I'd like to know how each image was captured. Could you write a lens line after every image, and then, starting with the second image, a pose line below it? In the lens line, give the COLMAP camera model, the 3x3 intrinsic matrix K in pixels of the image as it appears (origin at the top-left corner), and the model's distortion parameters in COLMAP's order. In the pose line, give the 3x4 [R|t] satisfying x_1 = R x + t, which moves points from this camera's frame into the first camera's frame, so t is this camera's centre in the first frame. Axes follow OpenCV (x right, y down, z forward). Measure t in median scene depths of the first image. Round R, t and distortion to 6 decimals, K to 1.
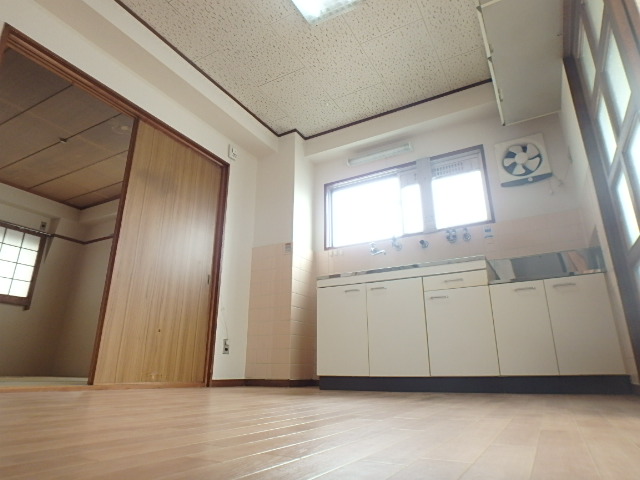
lens RADIAL K [[400.0, 0, 325.3], [0, 400.0, 241.8], [0, 0, 1]] dist [-0.001211, 0.002529]
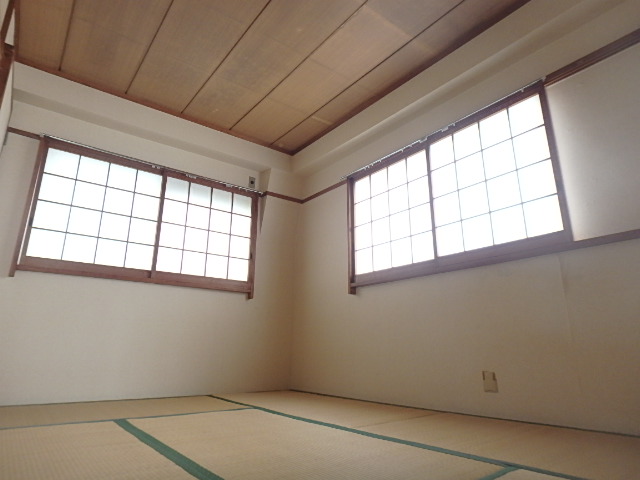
lens RADIAL K [[400.0, 0, 318.5], [0, 400.0, 237.6], [0, 0, 1]] dist [-0.001211, 0.002529]
pose [[0.914824, -0.103518, -0.390360, -0.326095], [0.123475, 0.991999, 0.026305, 0.055113], [0.384514, -0.072264, 0.920286, 0.377115]]
